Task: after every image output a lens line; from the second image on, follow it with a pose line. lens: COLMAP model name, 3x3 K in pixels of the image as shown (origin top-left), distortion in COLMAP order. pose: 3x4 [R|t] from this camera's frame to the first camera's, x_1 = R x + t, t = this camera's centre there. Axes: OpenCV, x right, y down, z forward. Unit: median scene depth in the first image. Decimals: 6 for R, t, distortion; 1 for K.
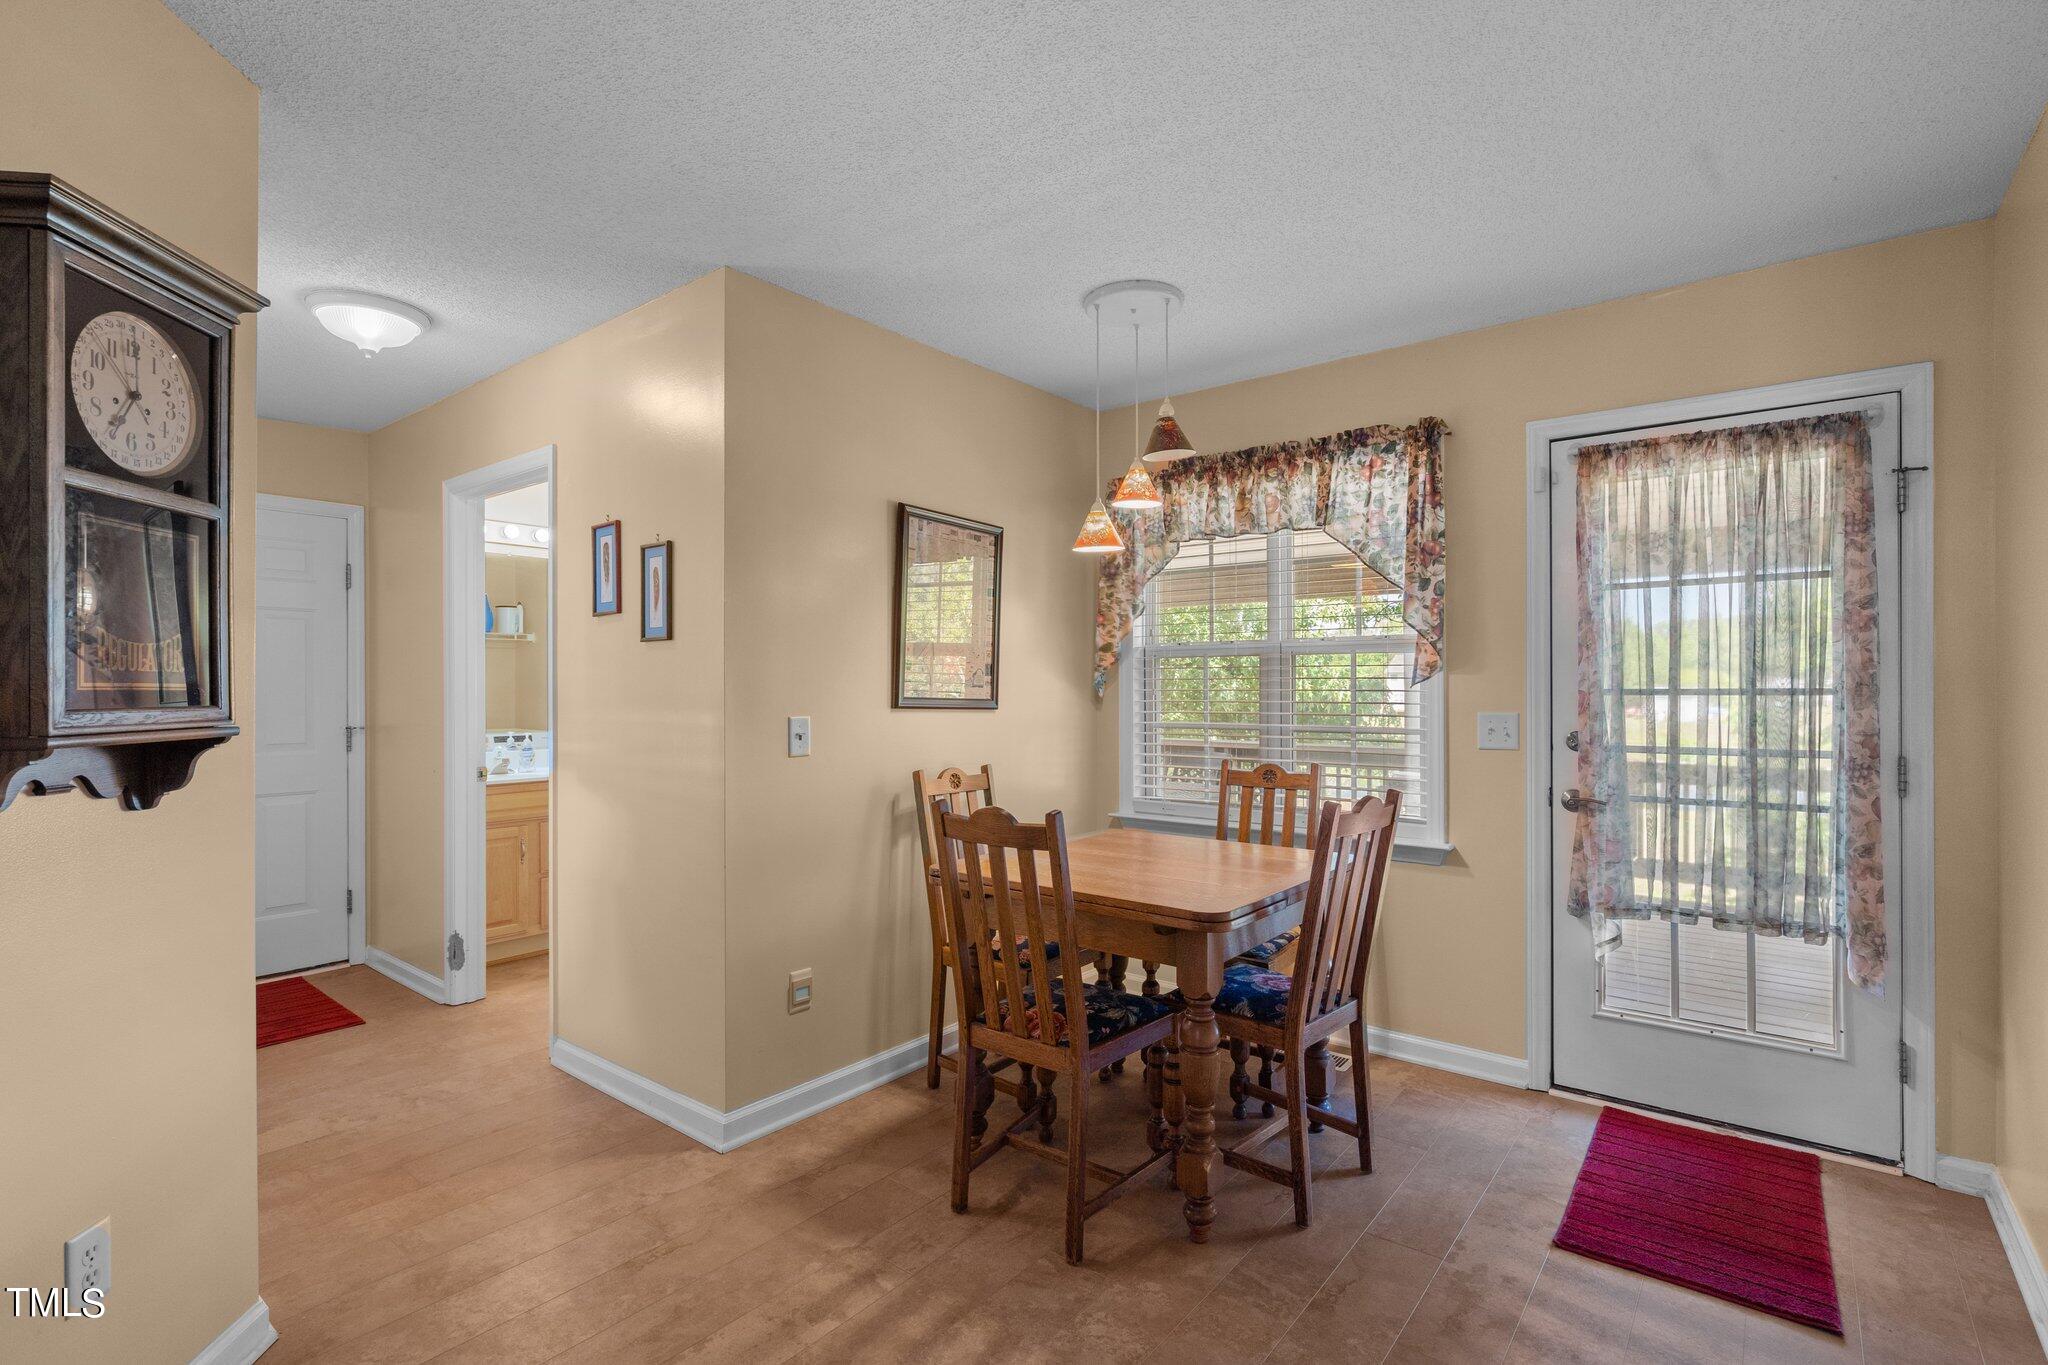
lens RADIAL K [[934.2, 0, 1031.5], [0, 934.2, 693.0], [0, 0, 1]] dist [-0.004098, 0.001740]
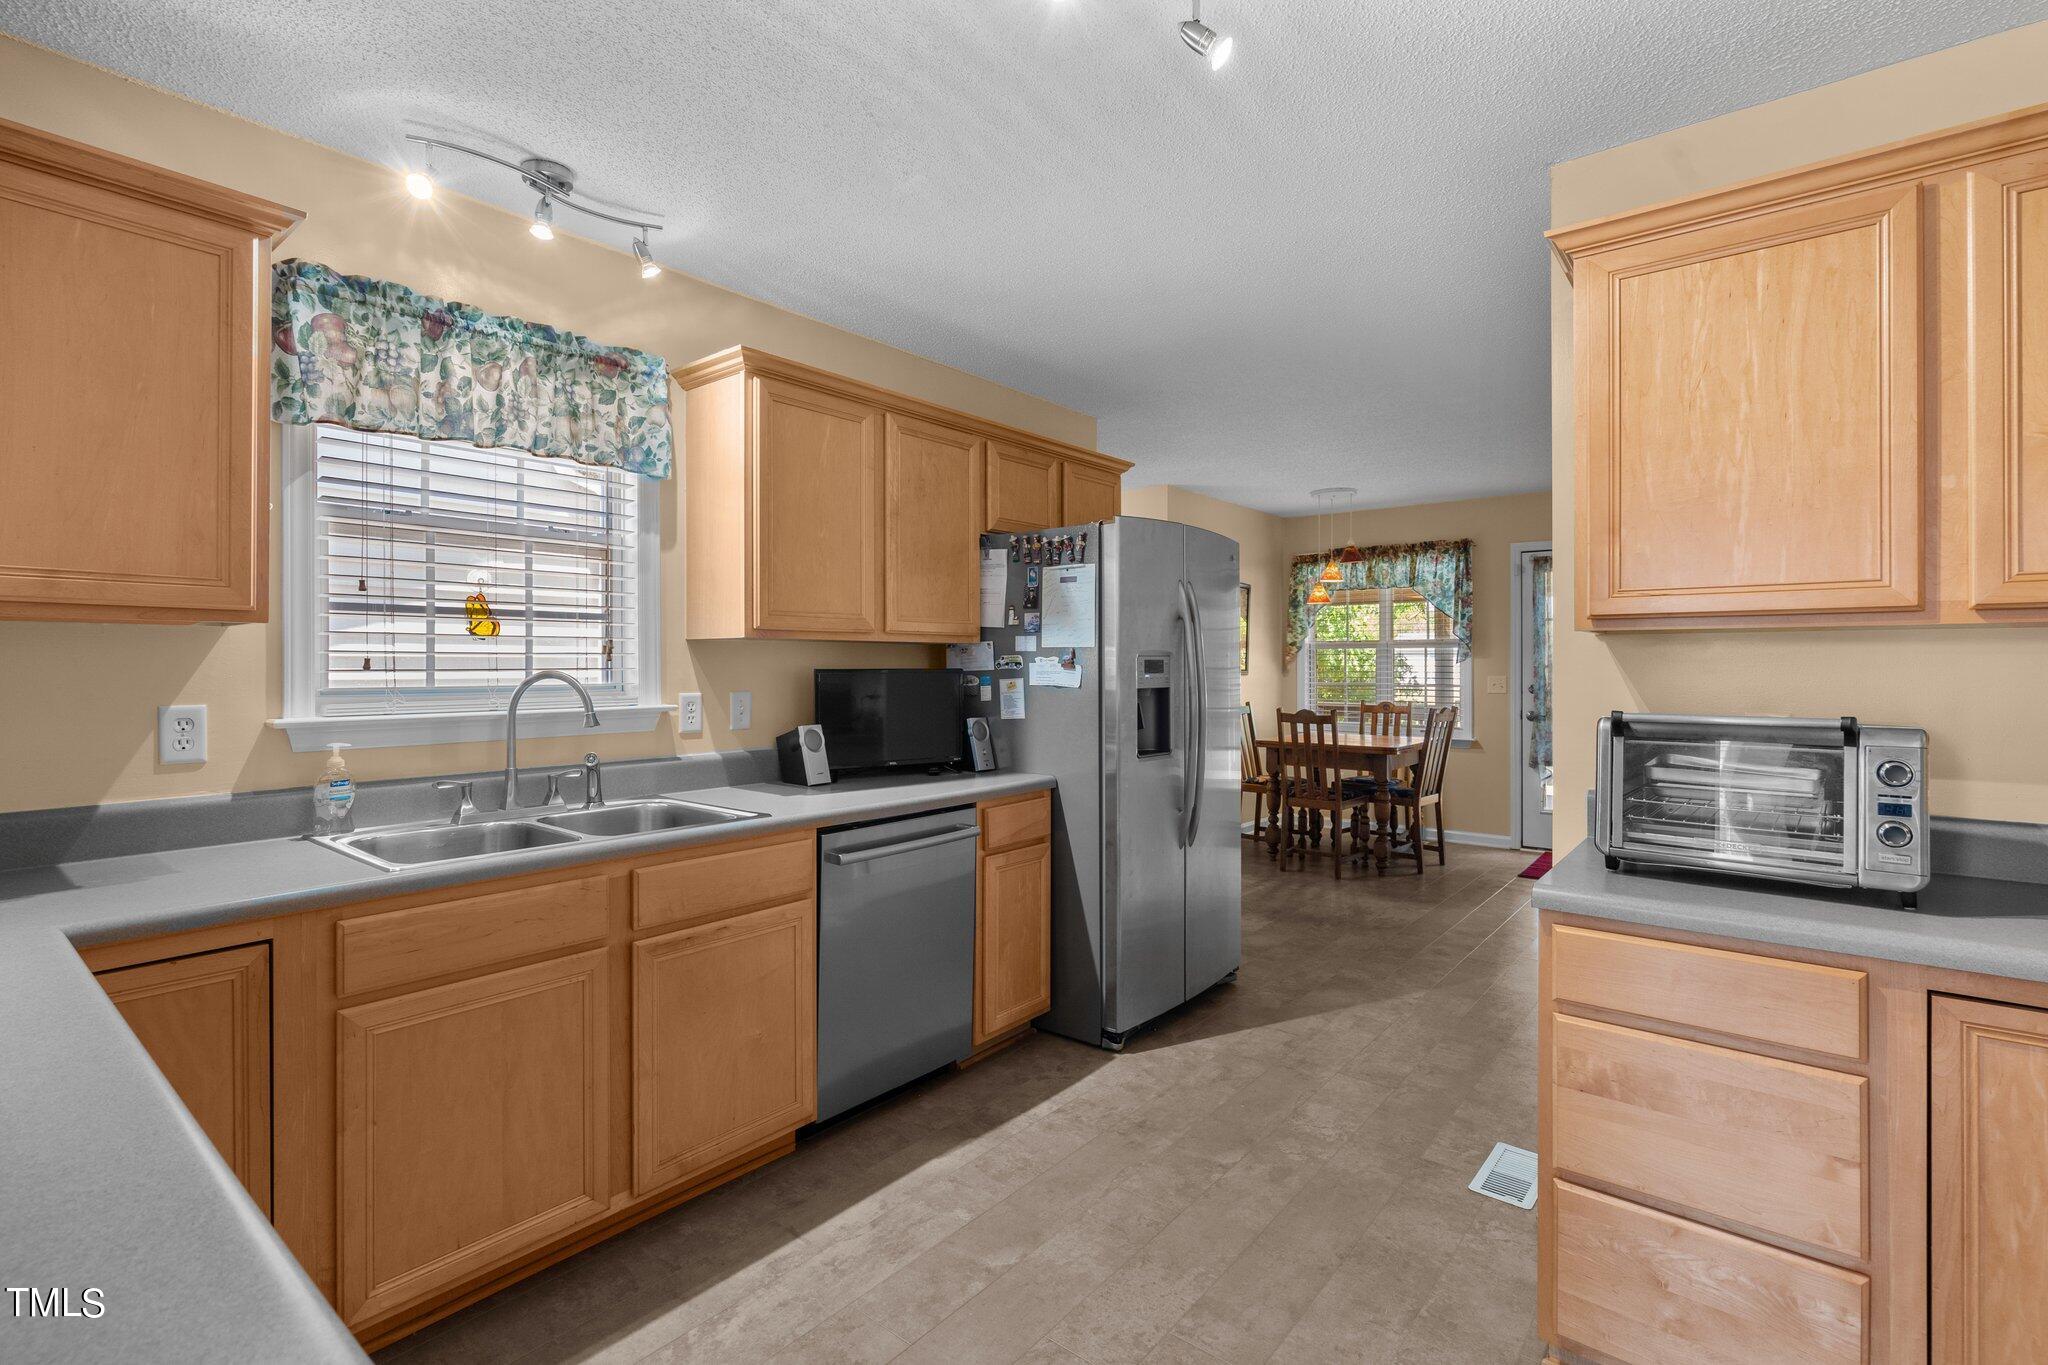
lens RADIAL K [[934.2, 0, 1017.7], [0, 934.2, 664.4], [0, 0, 1]] dist [-0.004098, 0.001740]
pose [[0.999919, 0.003822, -0.012179, -0.573665], [-0.003894, 0.999975, -0.005865, 0.009863], [0.012156, 0.005912, 0.999909, -1.152708]]
